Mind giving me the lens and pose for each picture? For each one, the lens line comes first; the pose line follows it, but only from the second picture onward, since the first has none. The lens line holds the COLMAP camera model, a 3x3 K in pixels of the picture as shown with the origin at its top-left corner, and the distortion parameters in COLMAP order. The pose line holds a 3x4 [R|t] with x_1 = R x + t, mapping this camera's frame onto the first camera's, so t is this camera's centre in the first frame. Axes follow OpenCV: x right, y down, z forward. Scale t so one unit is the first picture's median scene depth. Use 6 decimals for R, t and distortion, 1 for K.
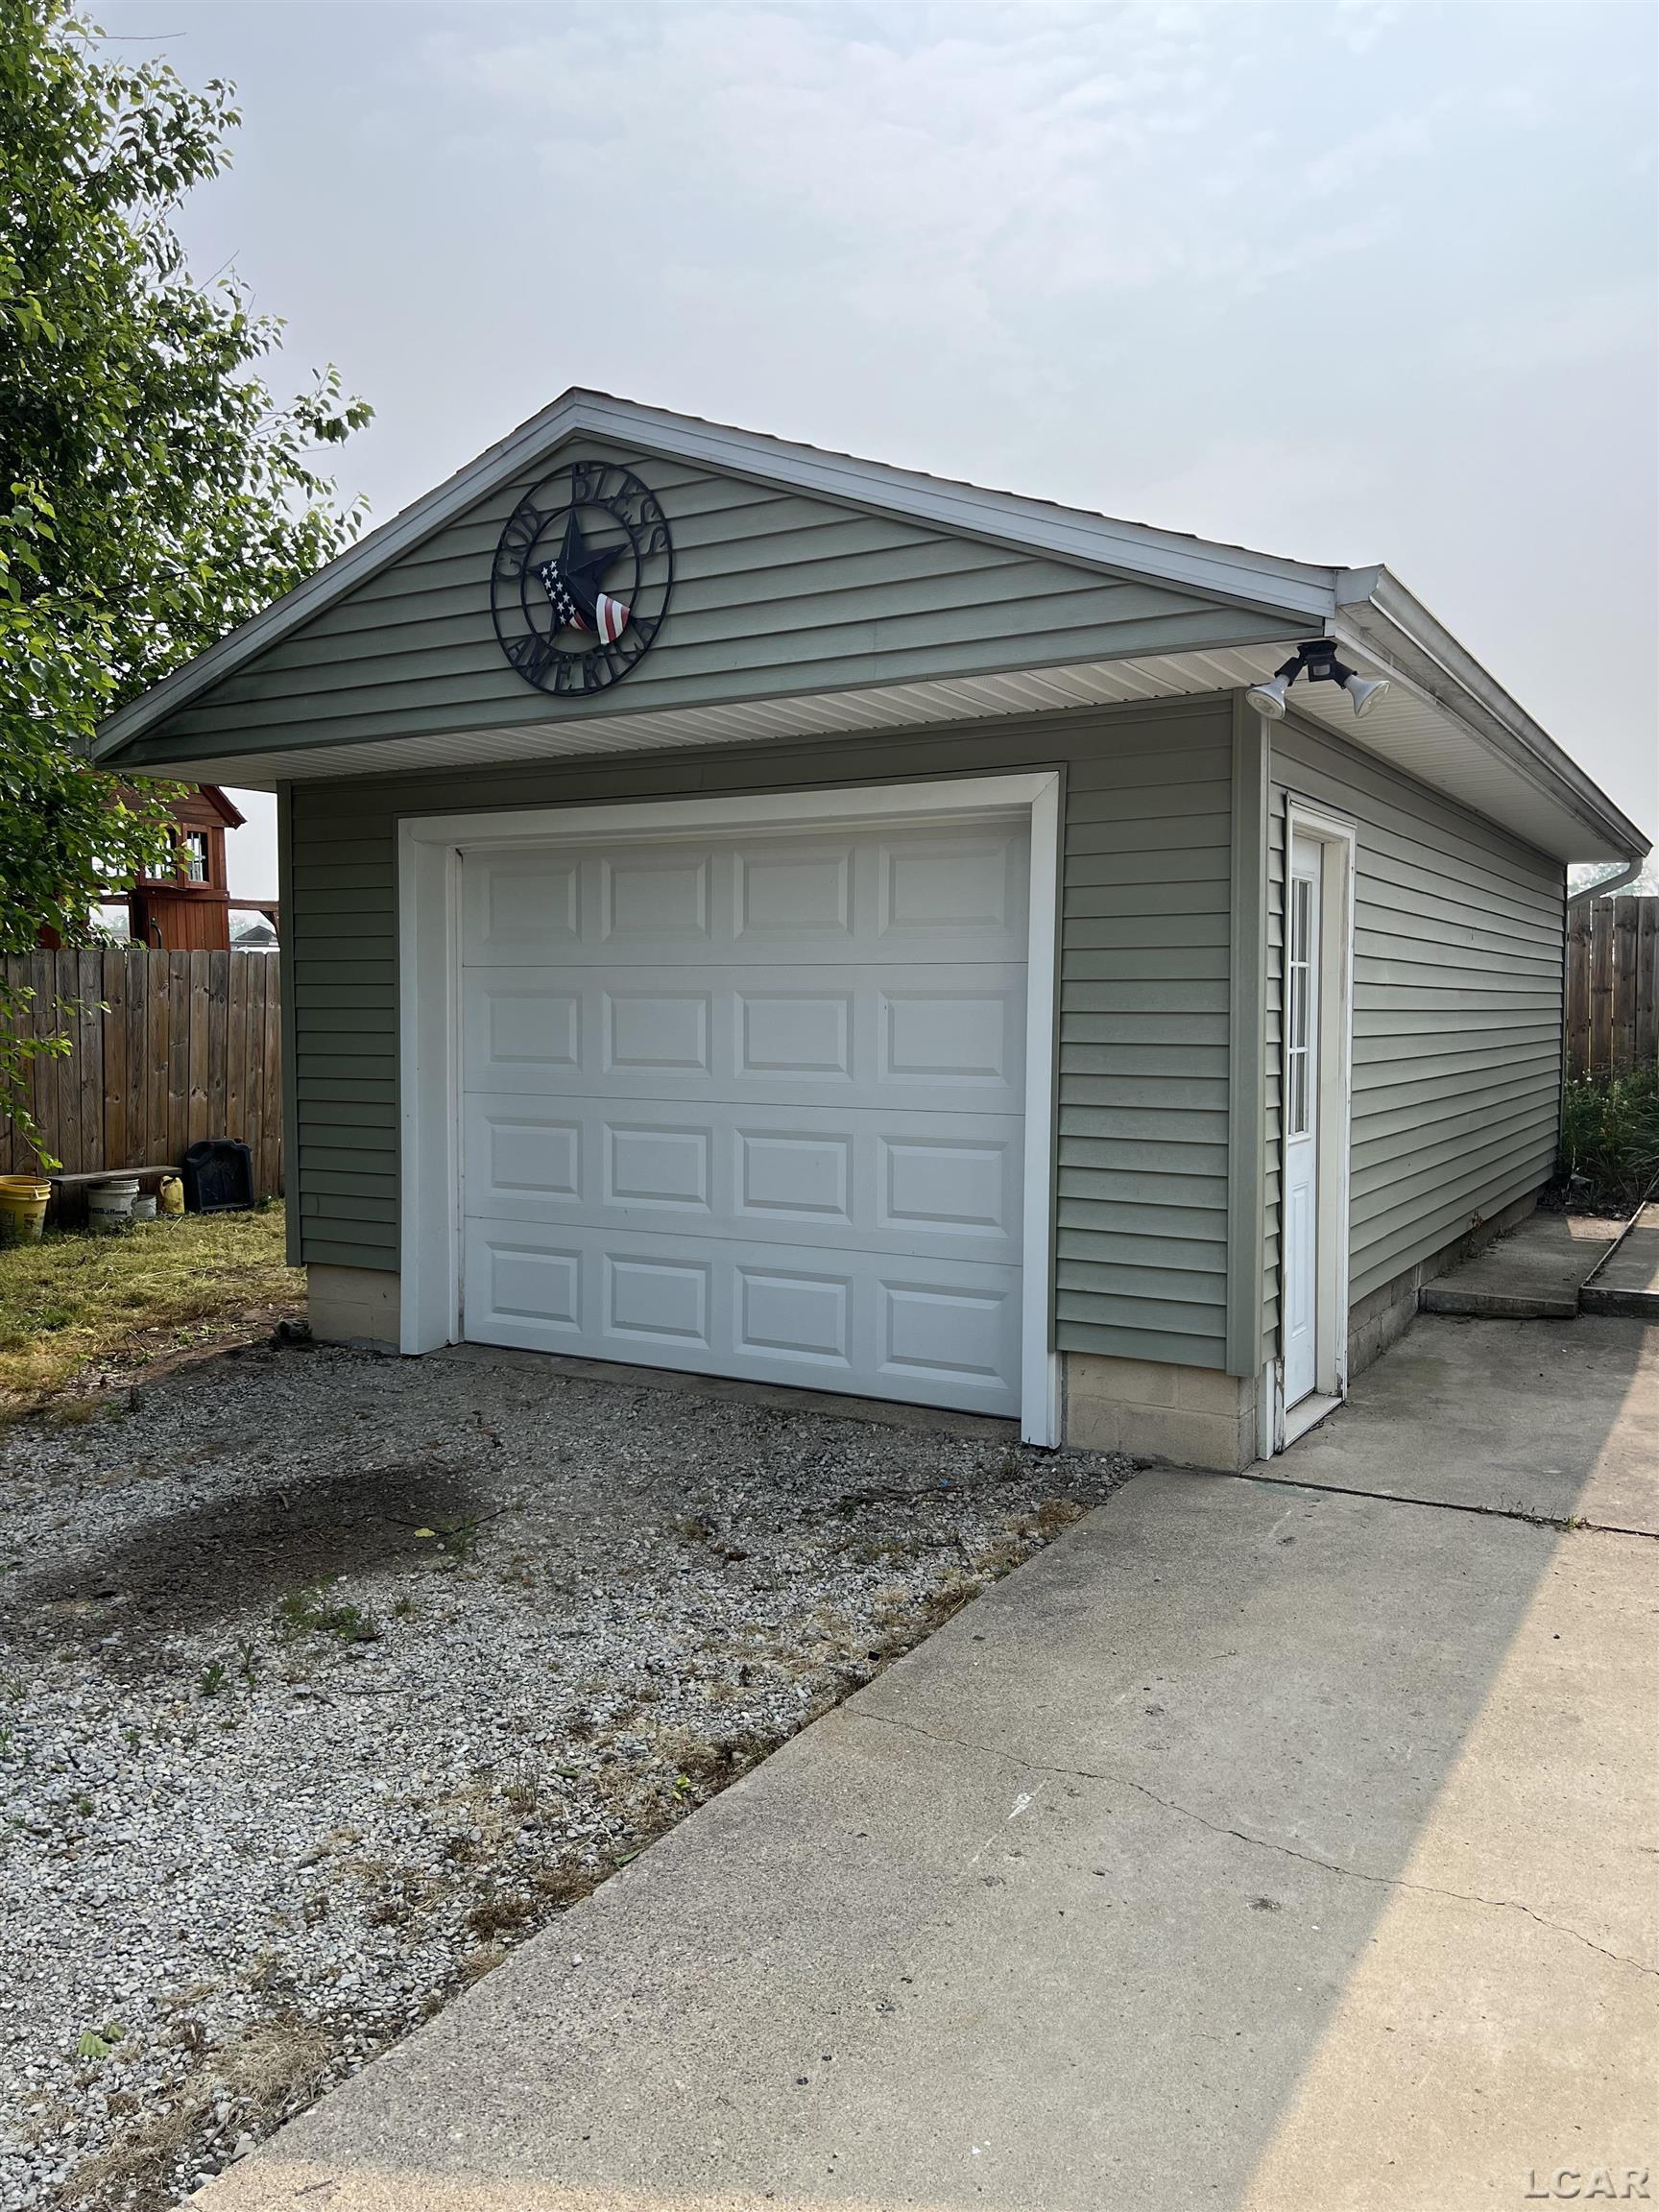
lens RADIAL K [[1644.1, 0, 828.2], [0, 1644.1, 1110.9], [0, 0, 1]] dist [0.029664, -0.053894]
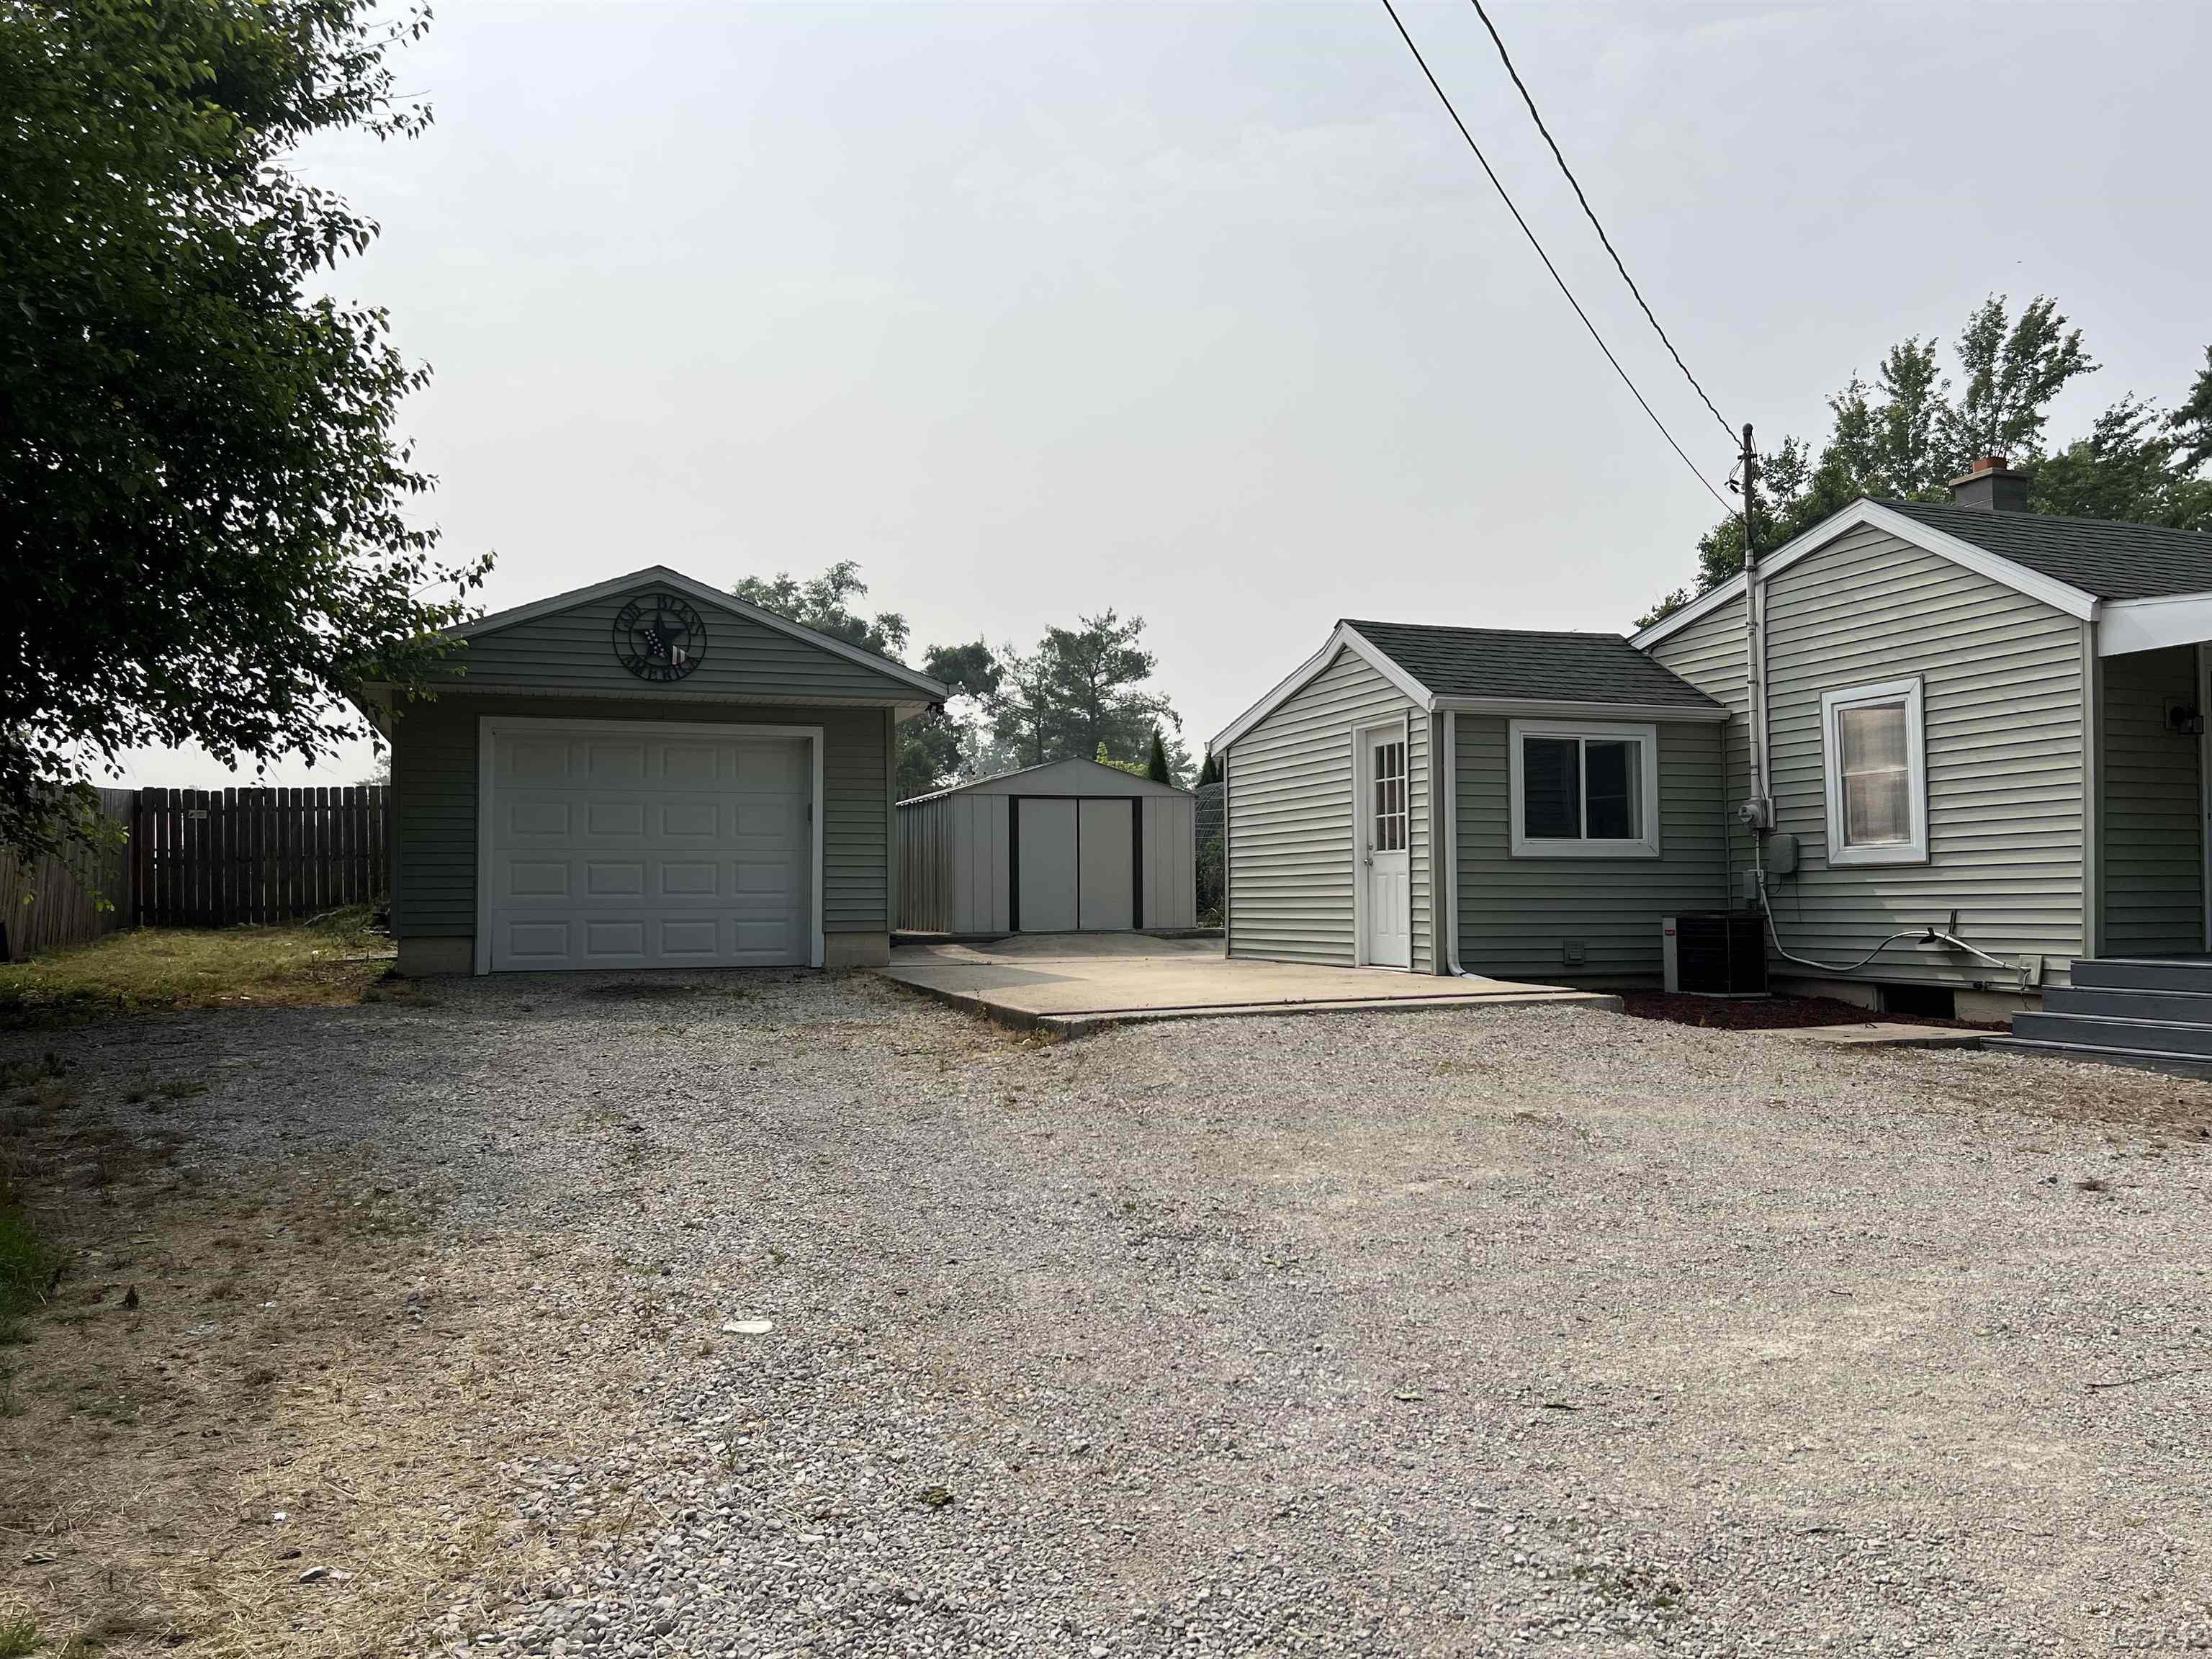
lens RADIAL K [[1644.1, 0, 1106.4], [0, 1644.1, 831.7], [0, 0, 1]] dist [0.029664, -0.053894]
pose [[0.643603, 0.019914, 0.765100, -1.663454], [0.057719, 0.995552, -0.074465, 0.208447], [-0.763180, 0.092087, 0.639591, -1.140536]]
